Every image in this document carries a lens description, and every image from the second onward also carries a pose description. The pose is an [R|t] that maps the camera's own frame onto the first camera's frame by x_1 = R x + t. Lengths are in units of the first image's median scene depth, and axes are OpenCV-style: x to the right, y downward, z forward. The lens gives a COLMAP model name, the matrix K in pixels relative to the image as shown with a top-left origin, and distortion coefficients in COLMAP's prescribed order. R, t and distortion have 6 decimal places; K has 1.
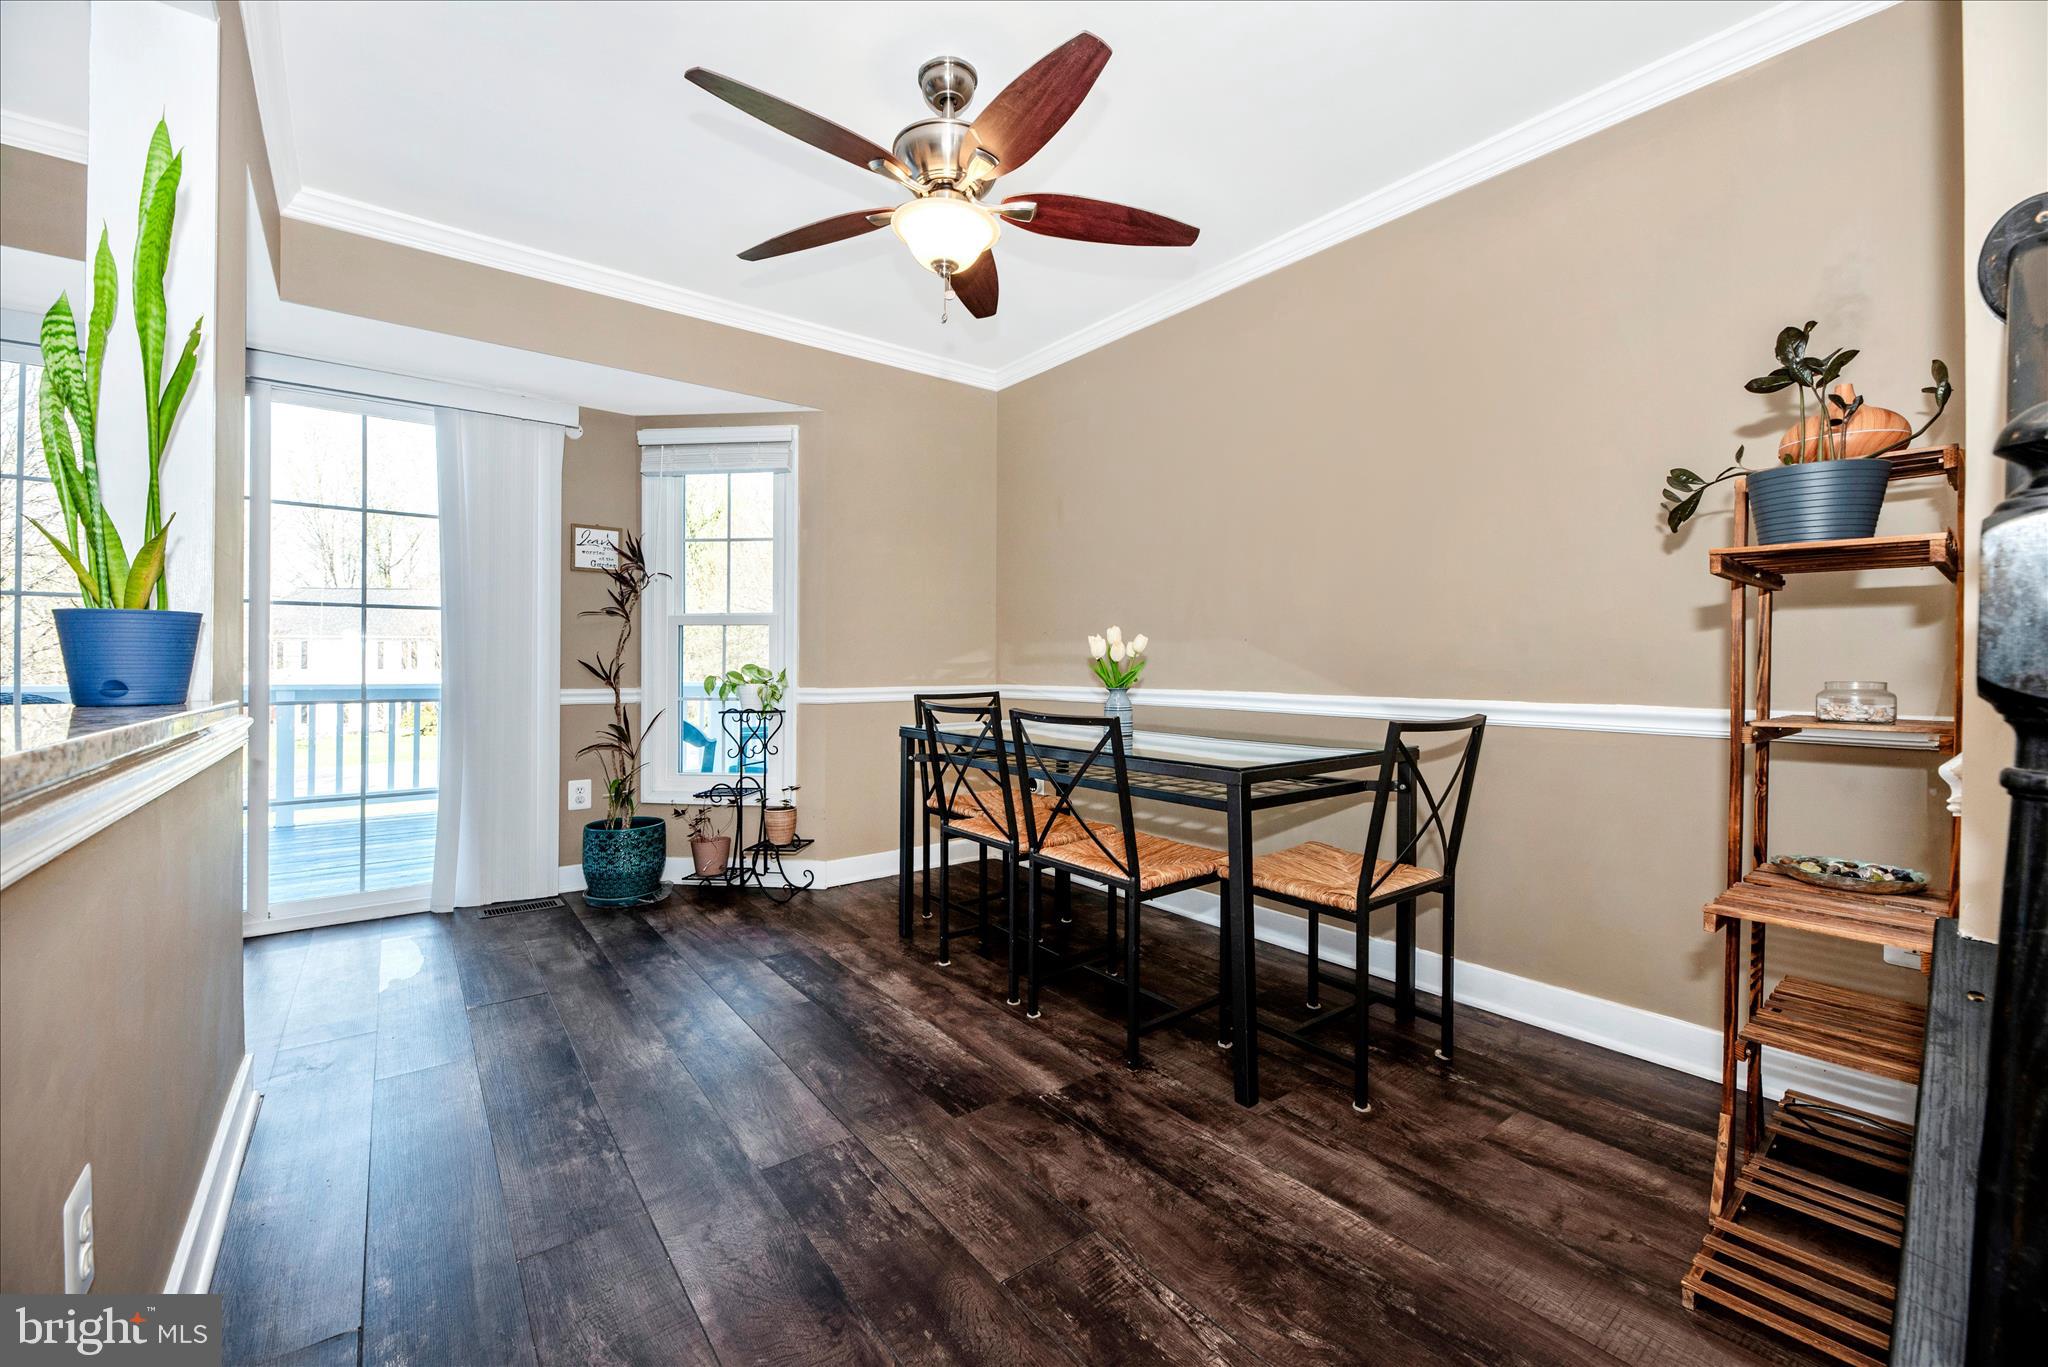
lens RADIAL K [[840.5, 0, 1018.4], [0, 840.5, 664.9], [0, 0, 1]] dist [-0.000174, -0.000239]
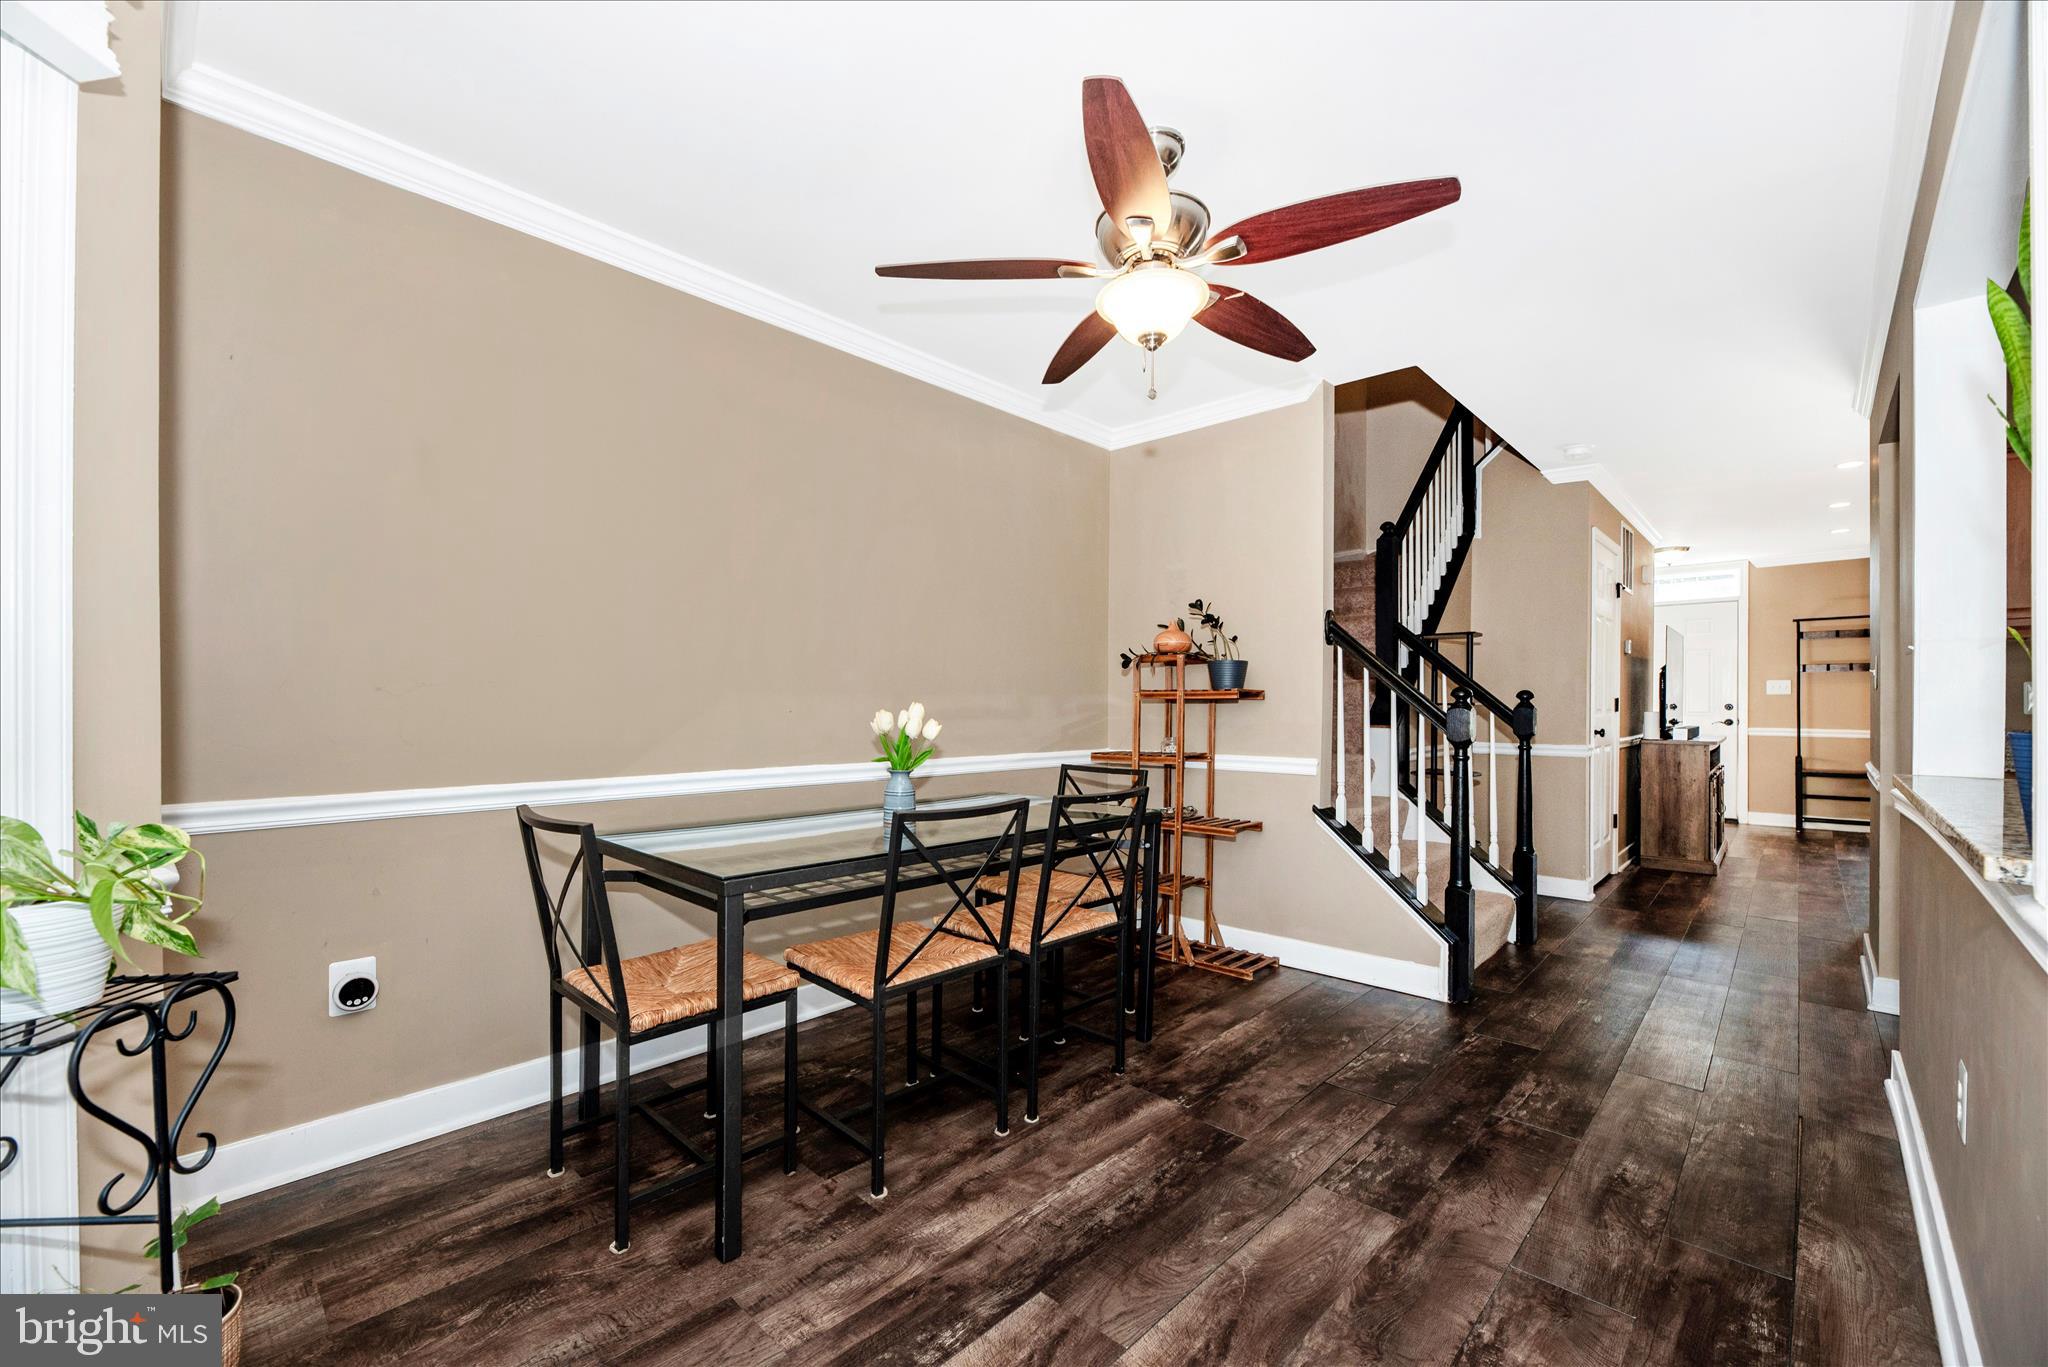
lens RADIAL K [[841.7, 0, 1025.9], [0, 841.7, 711.9], [0, 0, 1]] dist [-0.001614, -0.000553]
pose [[-0.162847, -0.010520, 0.986595, -0.826494], [0.001273, 0.999940, 0.010873, -0.046619], [-0.986651, 0.003027, -0.162824, 1.054230]]
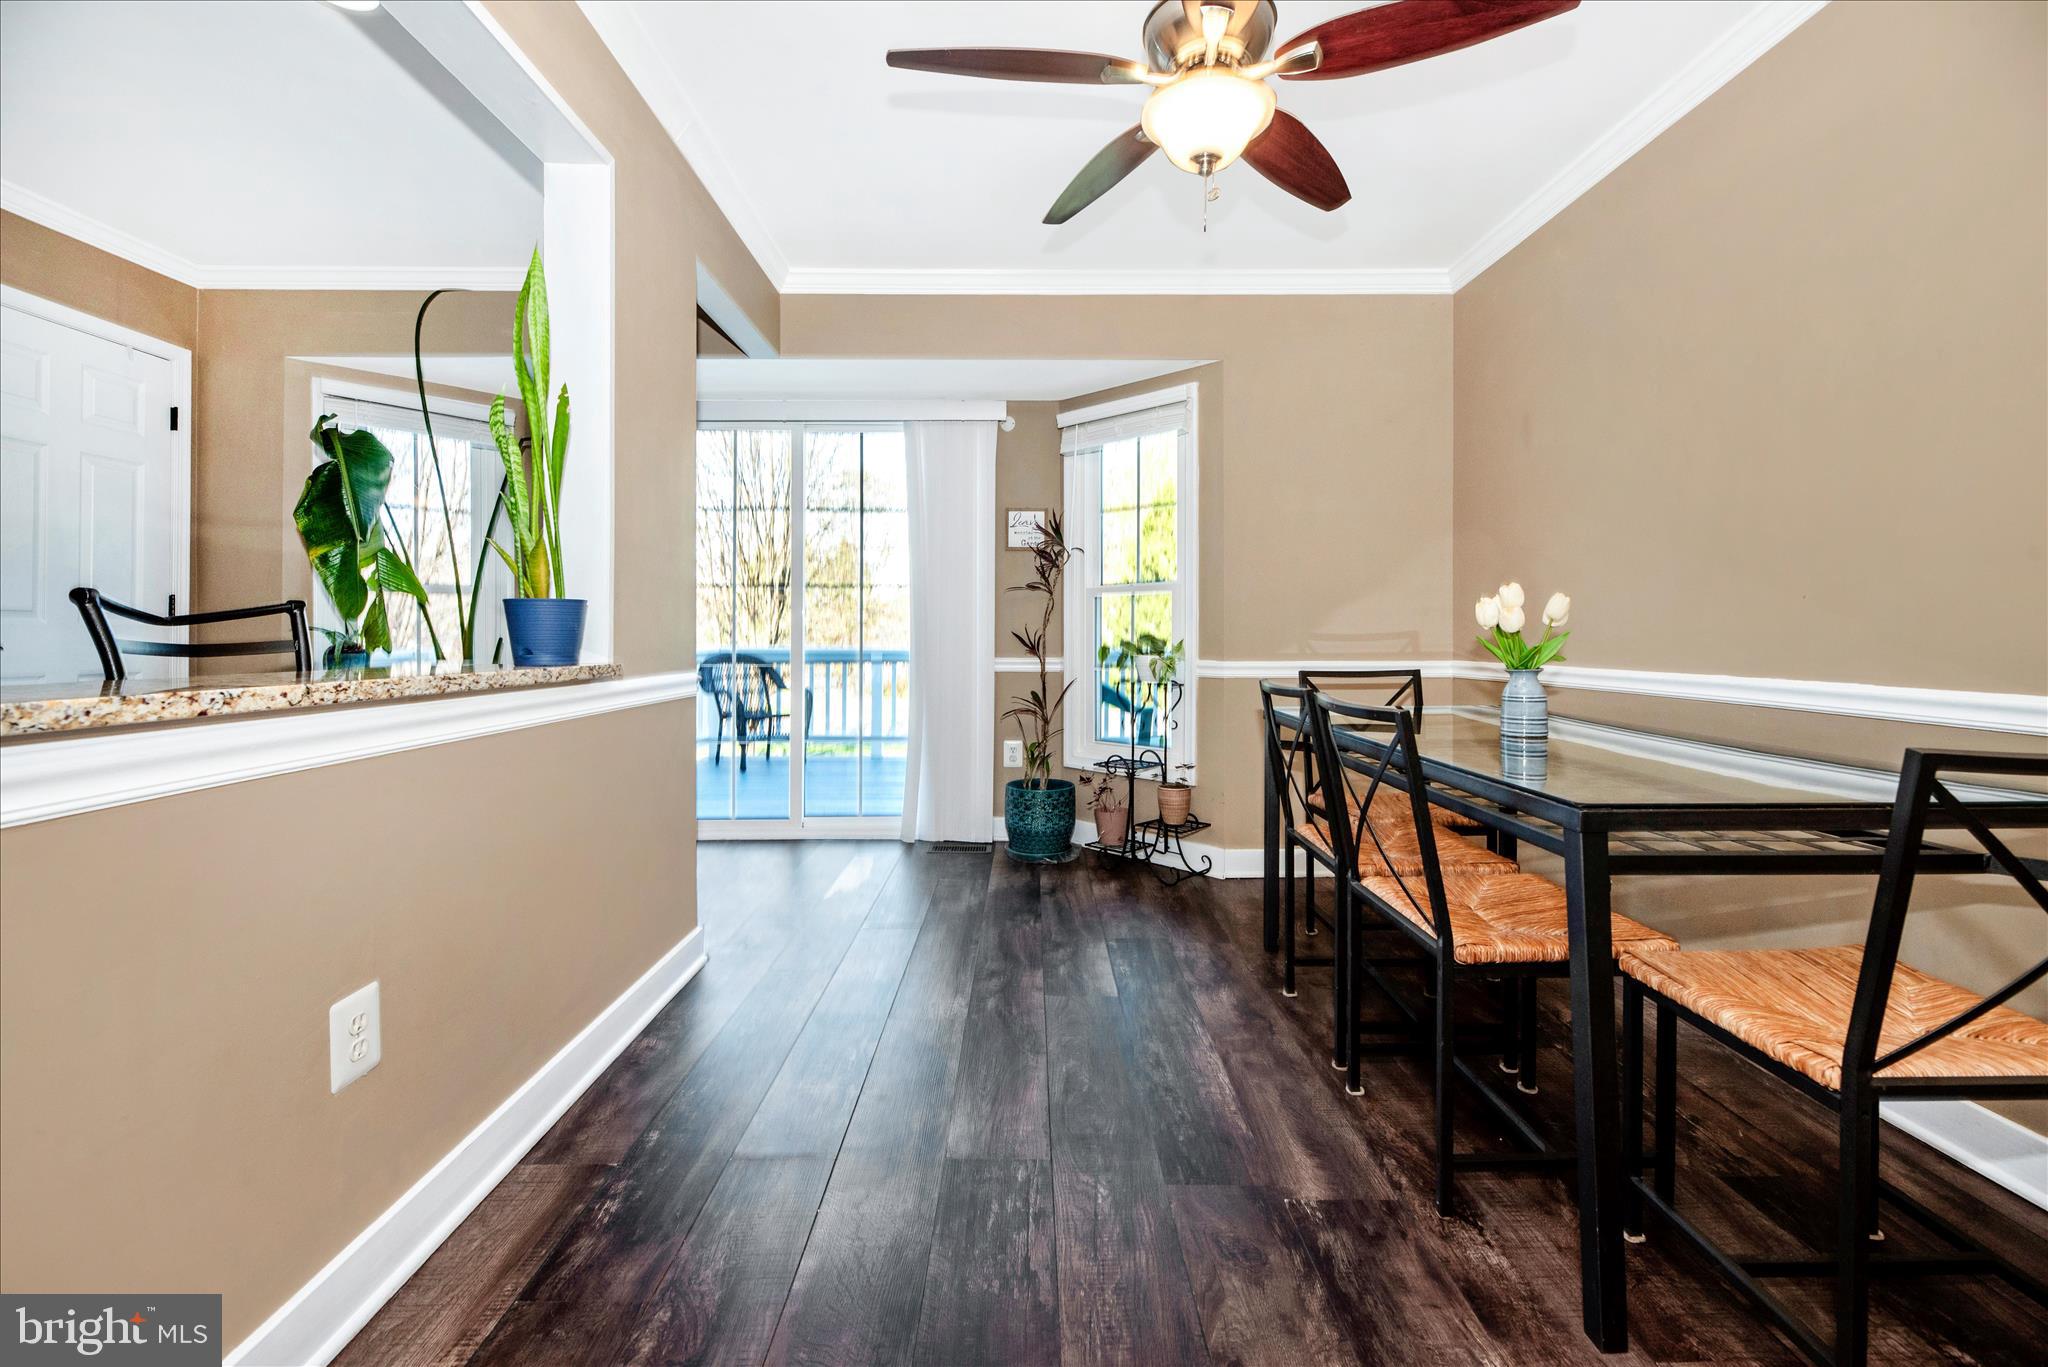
lens RADIAL K [[851.2, 0, 1018.4], [0, 851.2, 632.1], [0, 0, 1]] dist [0.013742, -0.008949]
pose [[0.793097, -0.000766, -0.609095, 0.229064], [-0.001267, 0.999995, -0.002907, -0.001796], [0.609094, 0.003077, 0.793092, 0.170003]]
